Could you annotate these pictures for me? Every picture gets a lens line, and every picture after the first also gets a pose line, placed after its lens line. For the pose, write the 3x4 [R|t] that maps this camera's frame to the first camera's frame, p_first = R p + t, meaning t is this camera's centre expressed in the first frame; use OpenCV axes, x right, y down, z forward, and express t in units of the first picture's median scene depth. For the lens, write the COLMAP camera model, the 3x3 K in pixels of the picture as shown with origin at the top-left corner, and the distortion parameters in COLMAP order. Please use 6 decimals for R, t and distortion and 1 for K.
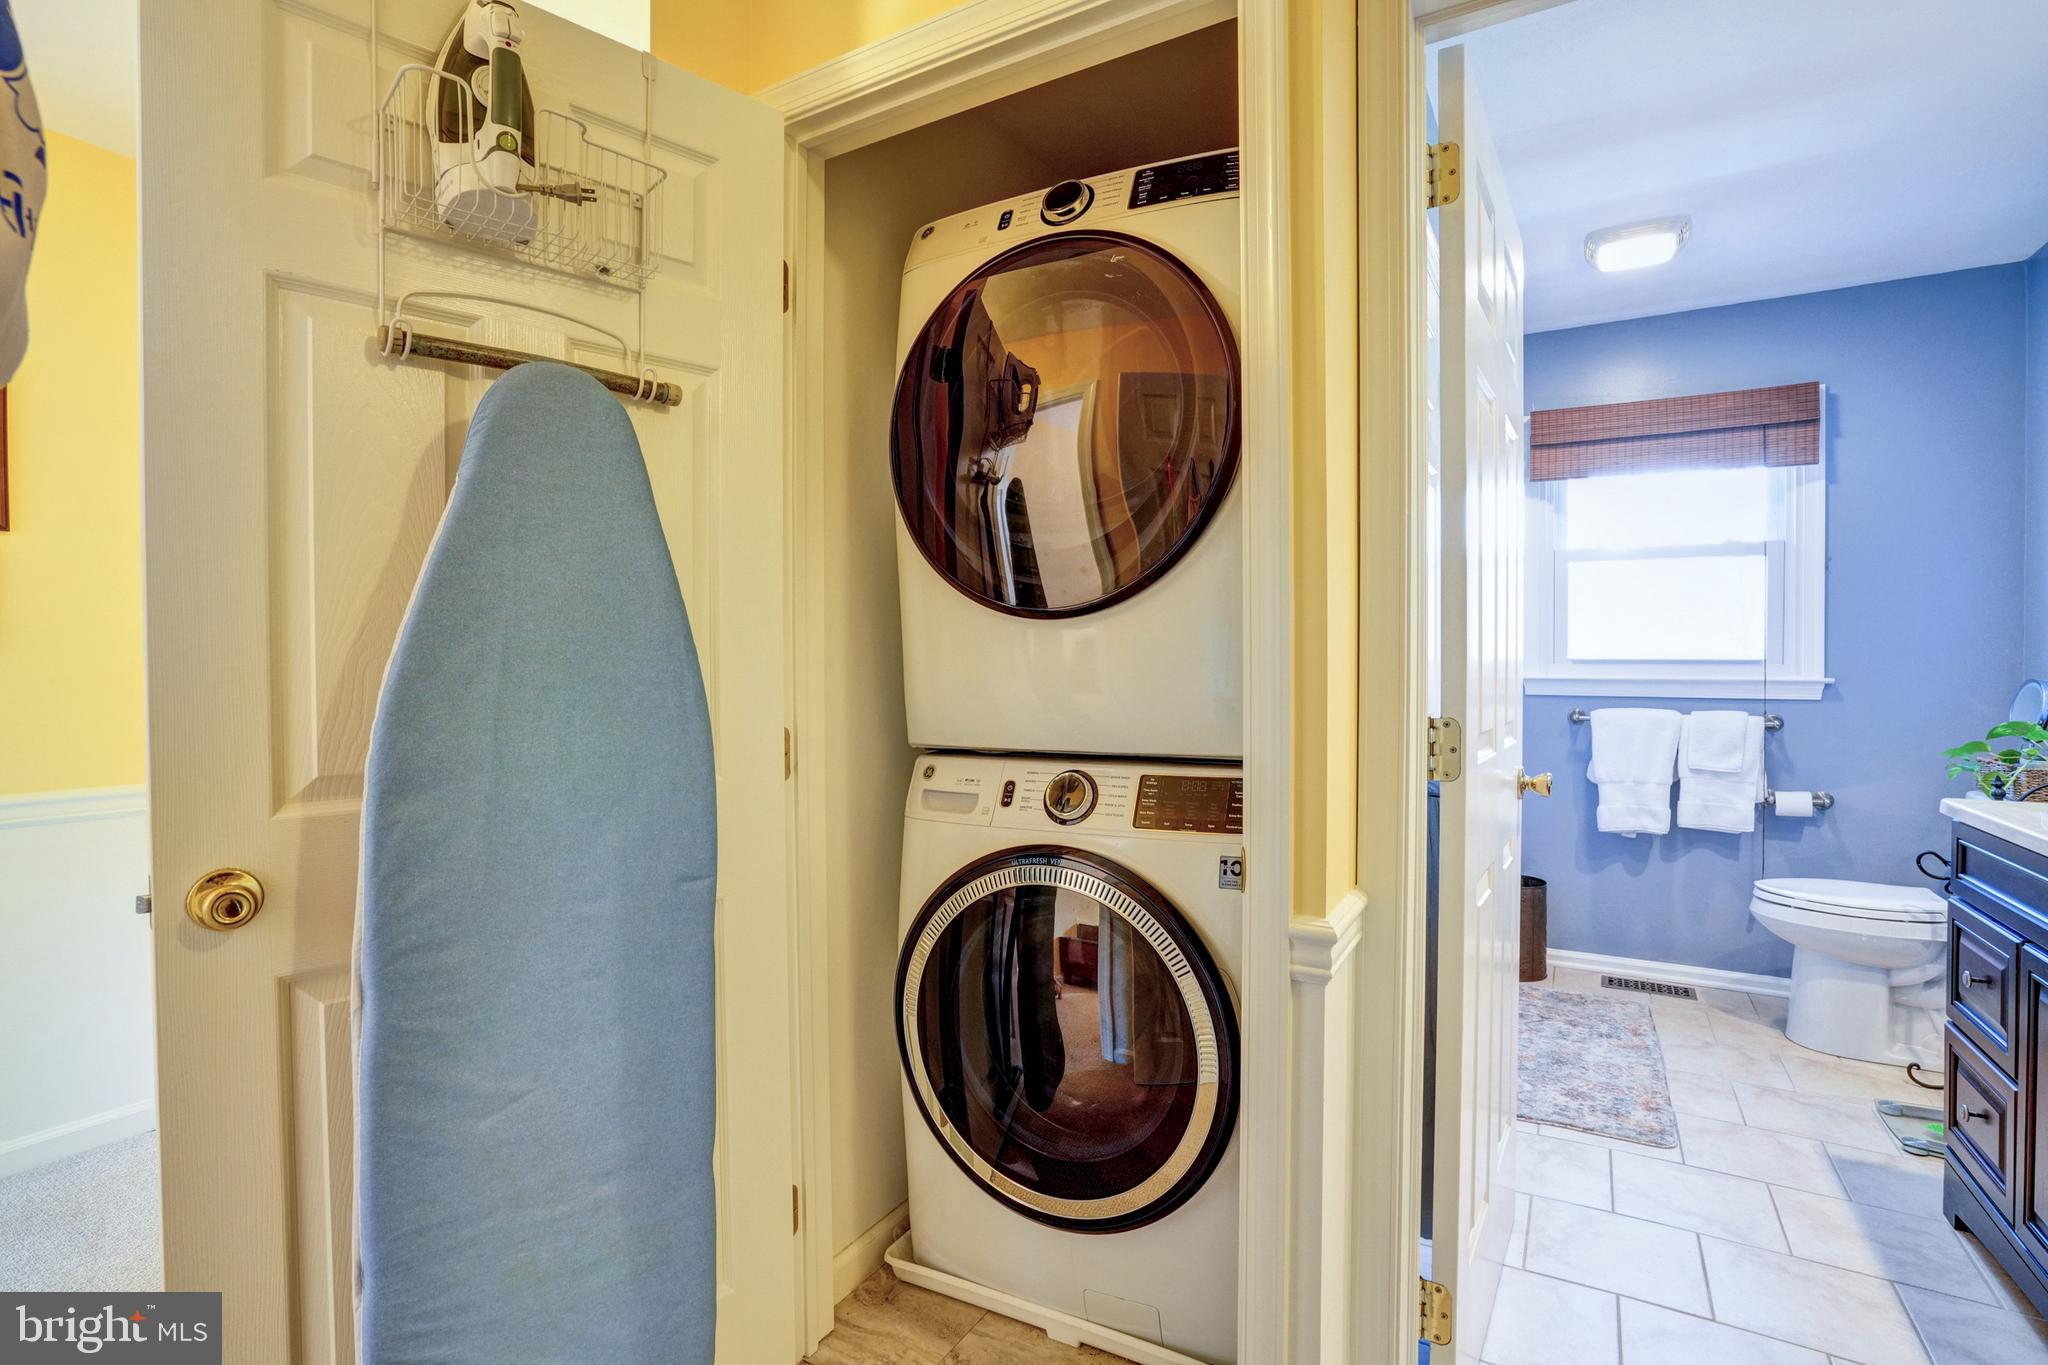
lens RADIAL K [[970.0, 0, 1018.1], [0, 970.0, 685.8], [0, 0, 1]] dist [-0.051202, 0.019989]
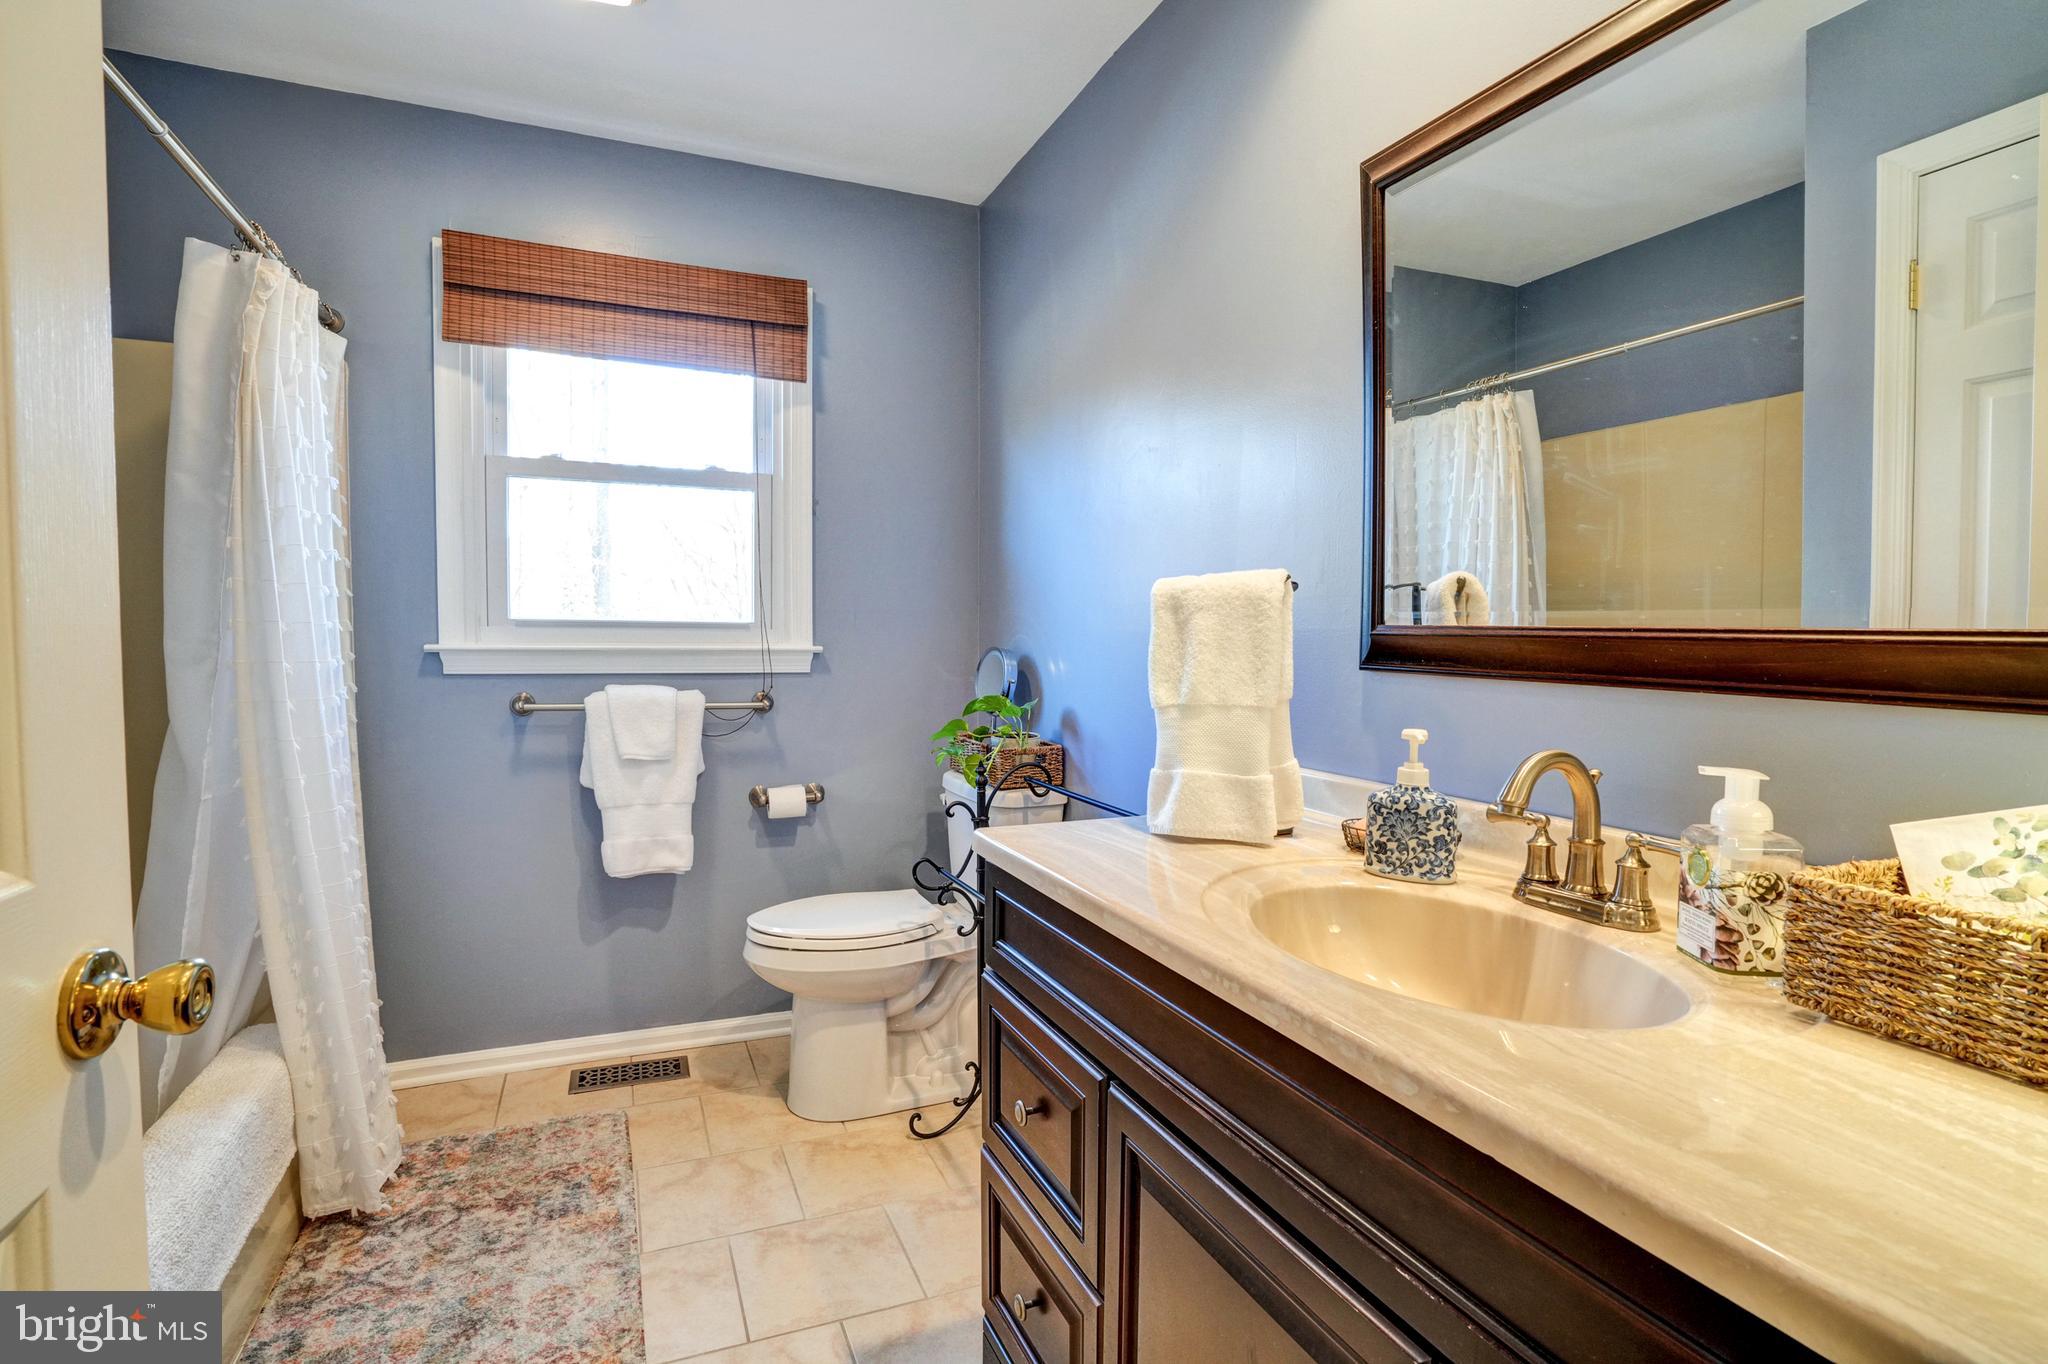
lens RADIAL K [[970.0, 0, 1029.9], [0, 970.0, 677.5], [0, 0, 1]] dist [-0.051202, 0.019989]
pose [[0.586768, -0.030137, 0.809194, 0.280588], [0.007610, 0.999468, 0.031705, -0.006243], [-0.809719, -0.012446, 0.586685, 0.351527]]
